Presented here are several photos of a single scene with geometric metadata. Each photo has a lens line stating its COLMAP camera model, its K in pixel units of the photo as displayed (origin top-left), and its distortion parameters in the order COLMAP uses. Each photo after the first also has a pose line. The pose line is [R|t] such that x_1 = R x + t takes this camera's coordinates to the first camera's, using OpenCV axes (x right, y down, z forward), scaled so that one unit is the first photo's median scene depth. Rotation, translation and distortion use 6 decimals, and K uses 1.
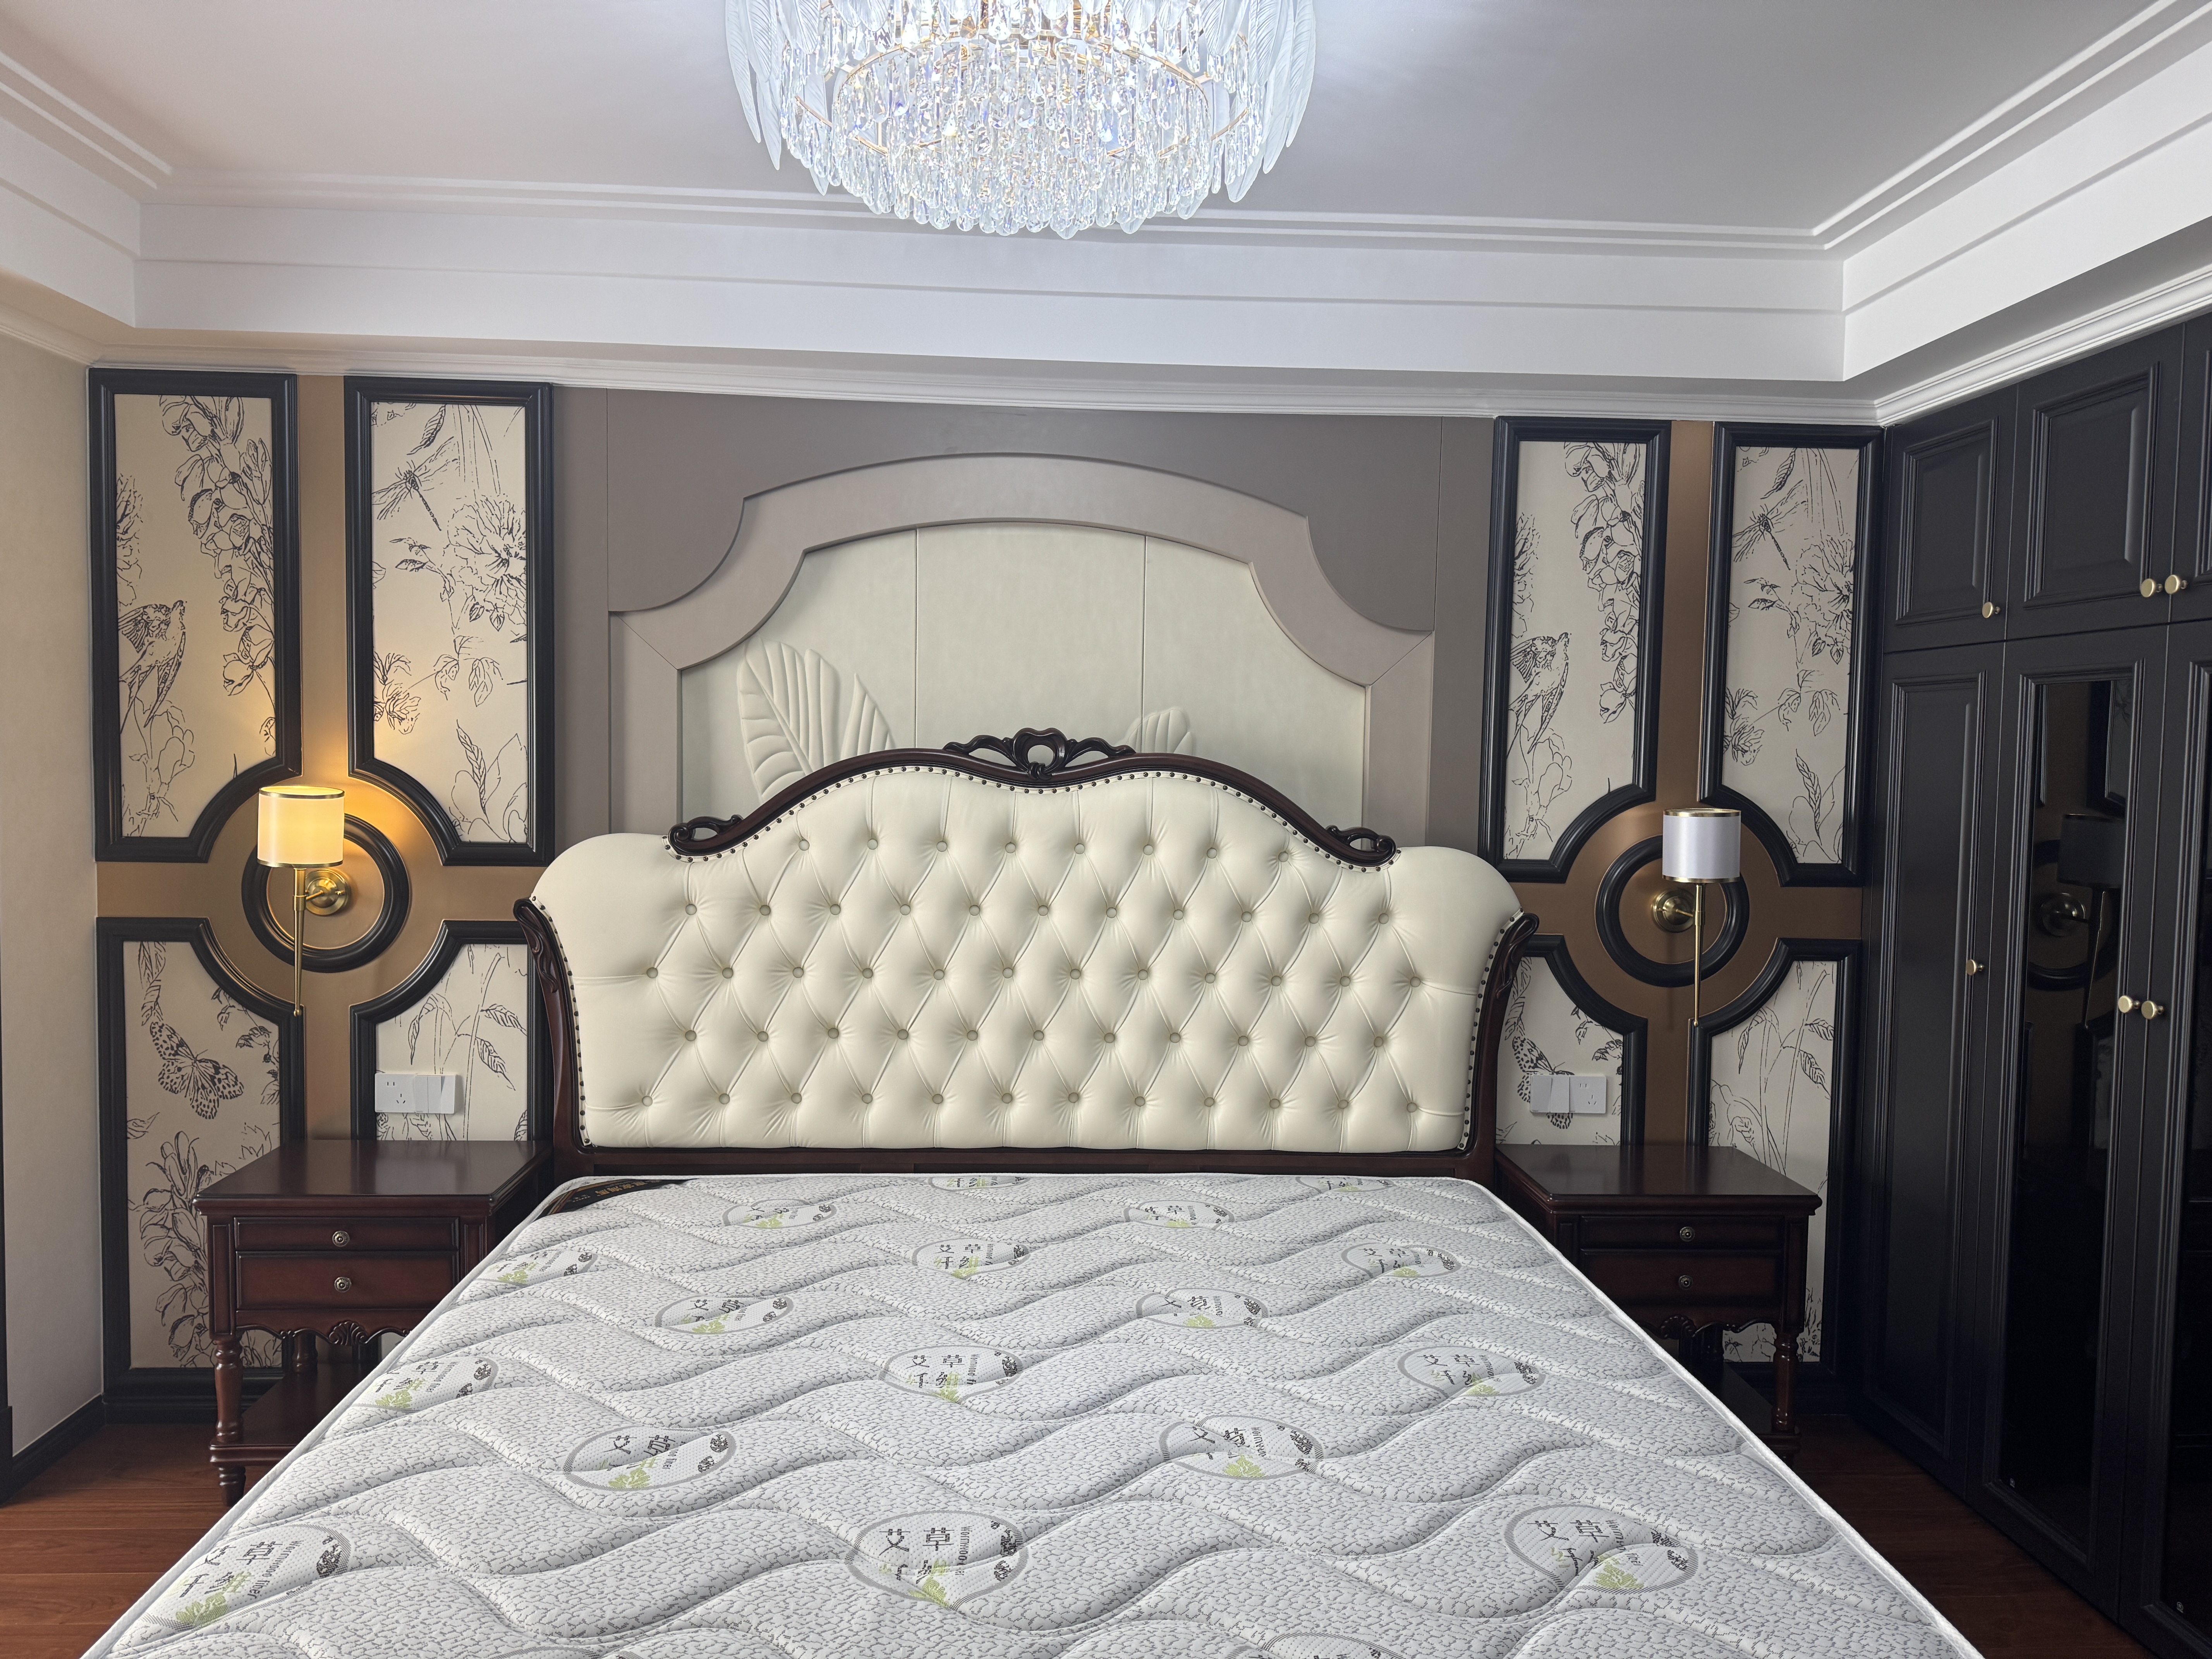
lens RADIAL K [[1549.5, 0, 1102.4], [0, 1549.5, 831.9], [0, 0, 1]] dist [0.096232, -0.141403]
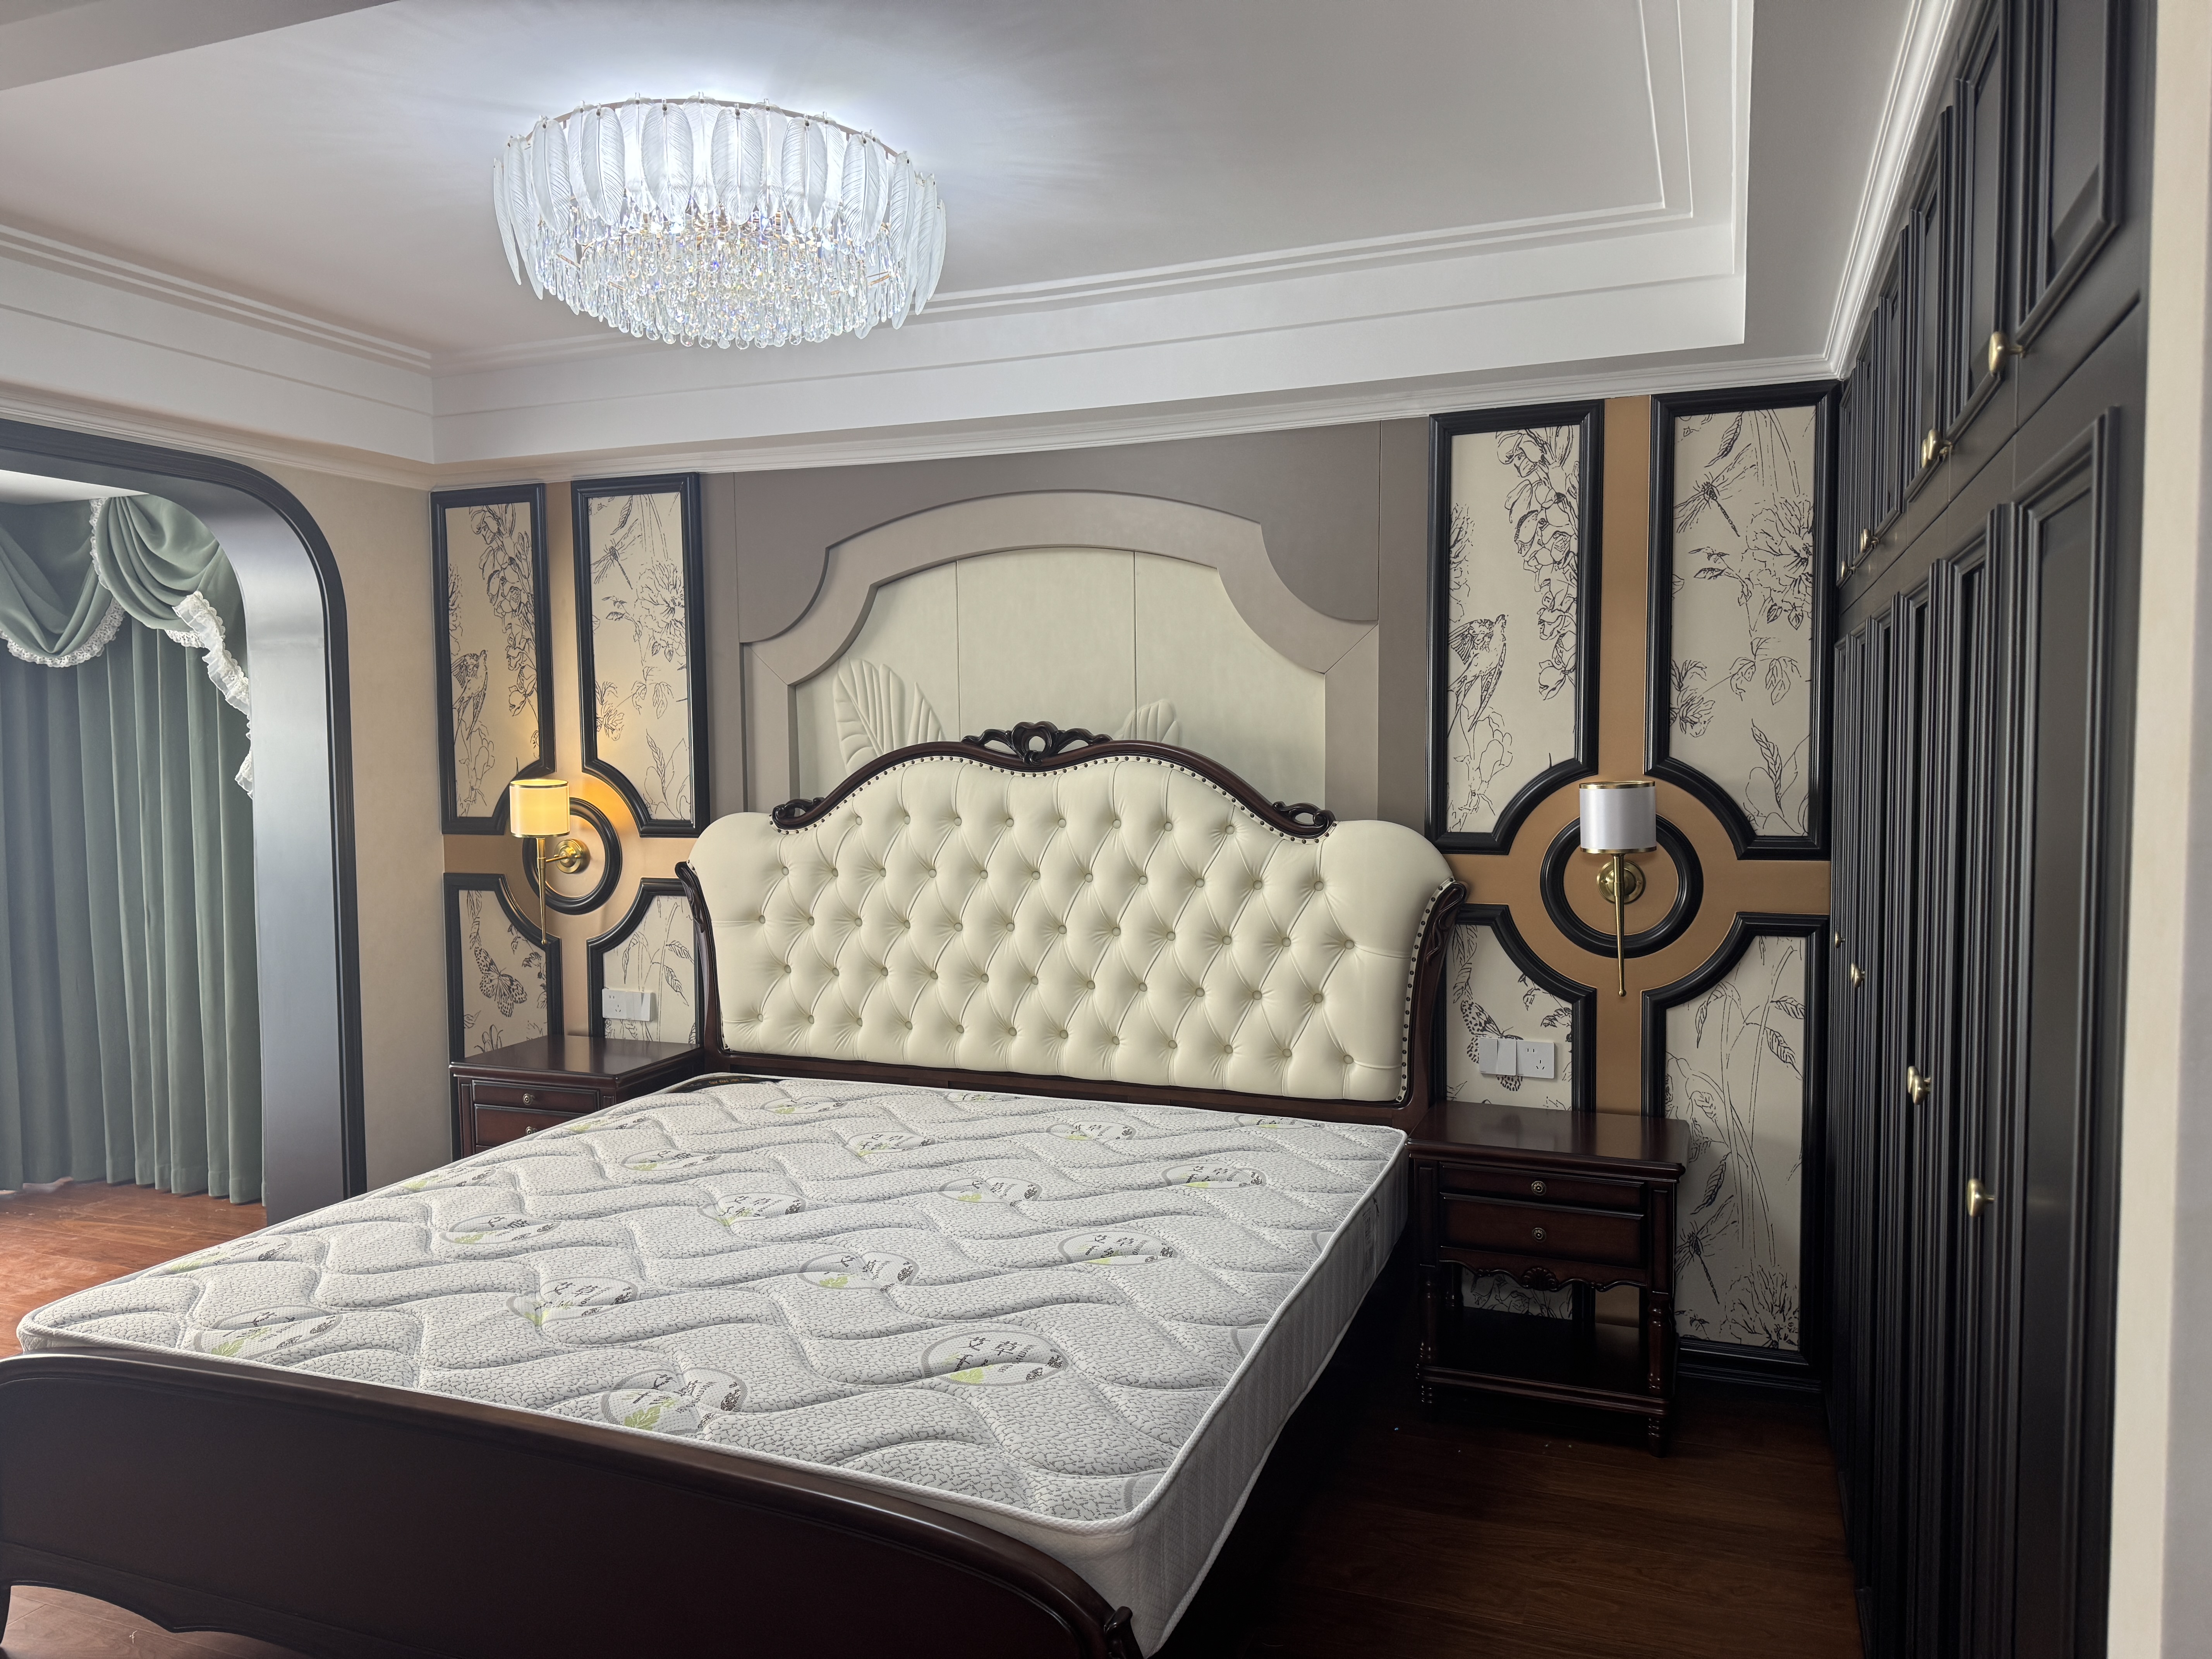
lens RADIAL K [[1546.7, 0, 1104.7], [0, 1546.7, 836.9], [0, 0, 1]] dist [0.141177, -0.251014]
pose [[0.911858, -0.000204, -0.410506, 0.497090], [0.002594, 0.999983, 0.005264, 0.015243], [0.410497, -0.005865, 0.911843, -0.062848]]
